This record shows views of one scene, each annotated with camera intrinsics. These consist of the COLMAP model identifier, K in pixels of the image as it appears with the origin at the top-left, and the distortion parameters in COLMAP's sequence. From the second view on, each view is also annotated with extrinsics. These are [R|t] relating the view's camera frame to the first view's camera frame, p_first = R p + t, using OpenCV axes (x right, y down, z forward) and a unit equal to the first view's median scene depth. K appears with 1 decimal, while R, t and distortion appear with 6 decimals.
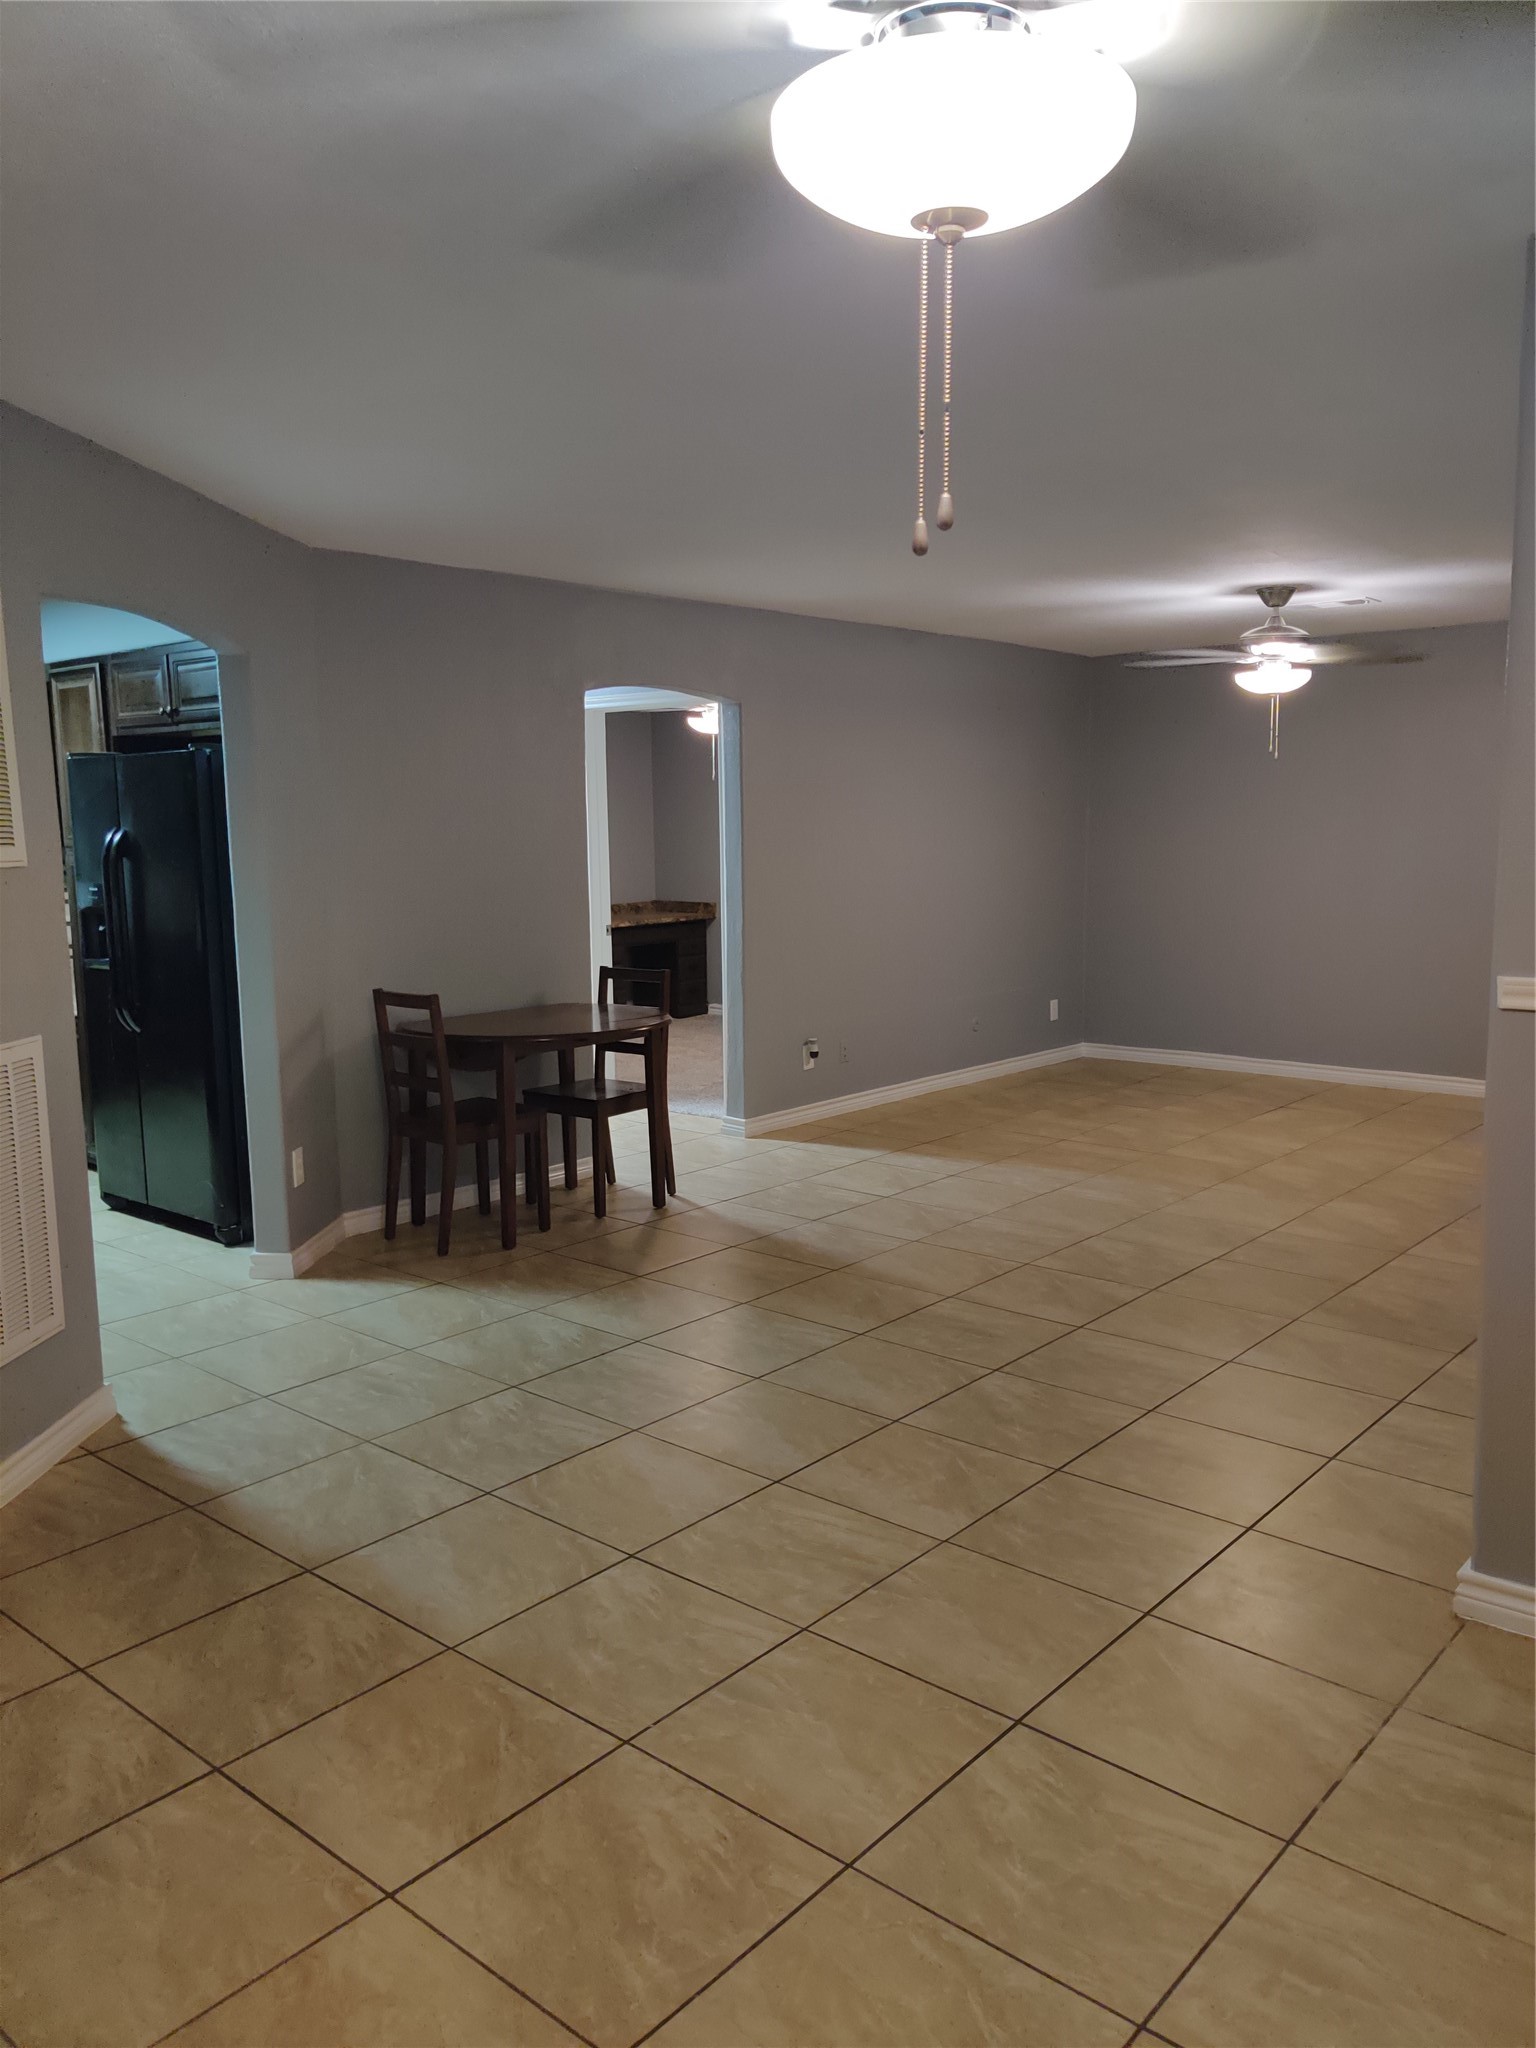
lens RADIAL K [[1541.2, 0, 768.0], [0, 1541.2, 1024.0], [0, 0, 1]] dist [-0.005742, -0.011836]
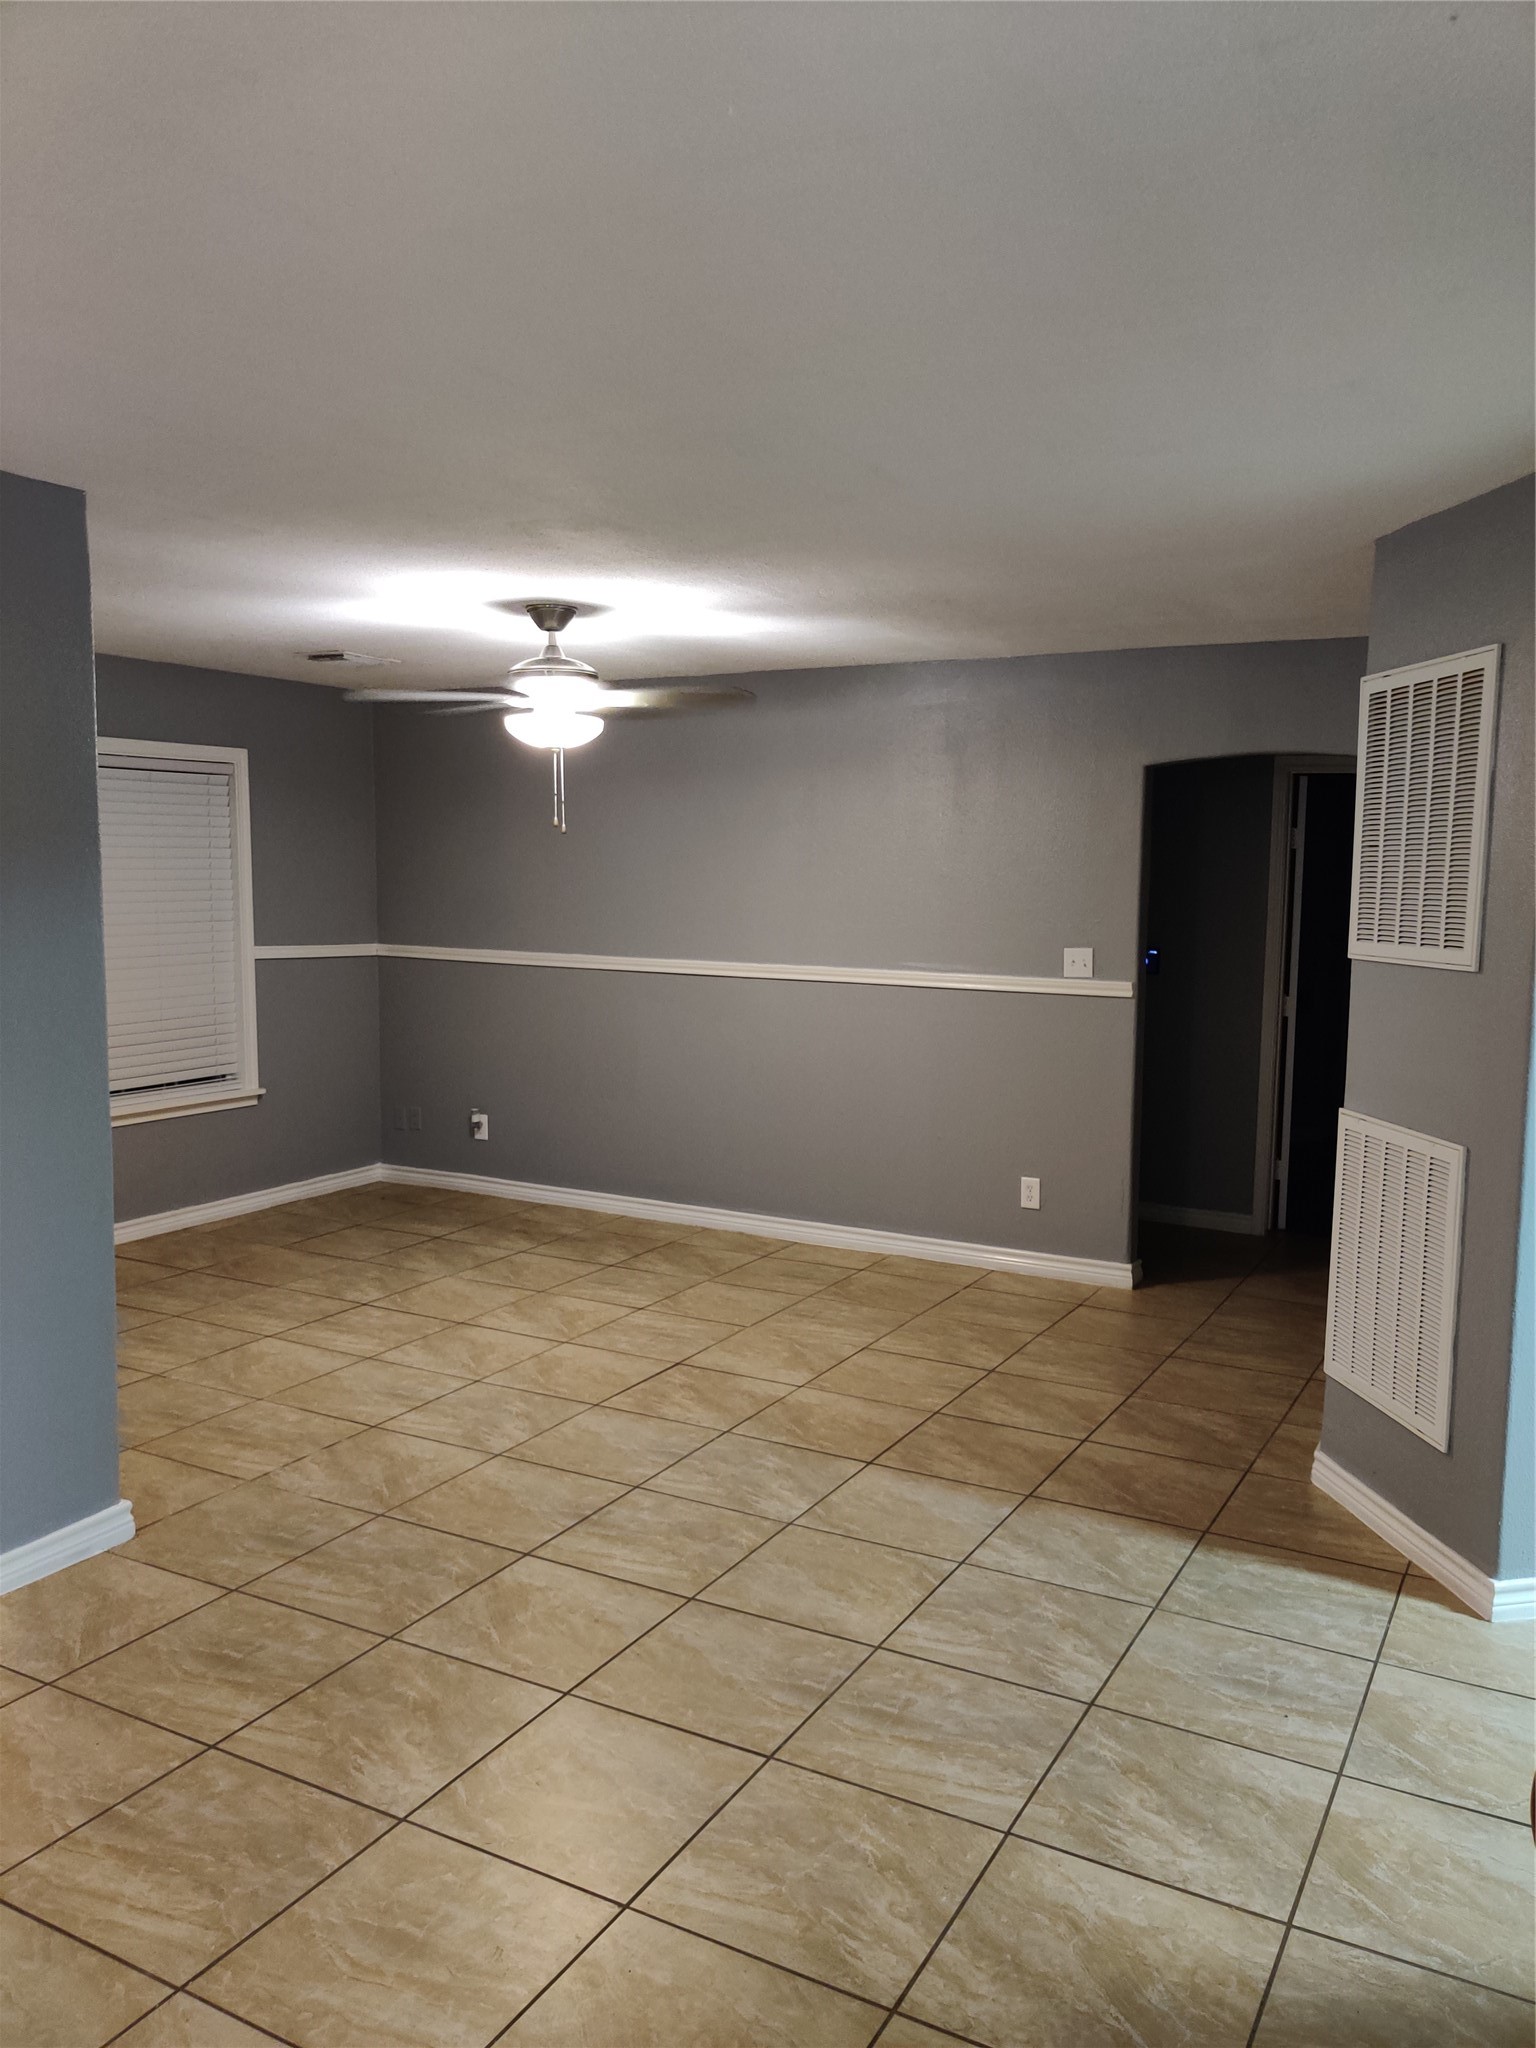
lens RADIAL K [[1541.2, 0, 768.0], [0, 1541.2, 1024.0], [0, 0, 1]] dist [-0.005742, -0.011836]
pose [[-0.980316, 0.021448, -0.196268, 0.157954], [-0.024529, 0.973149, 0.228864, -0.314910], [0.195907, 0.229174, -0.953467, 2.072391]]
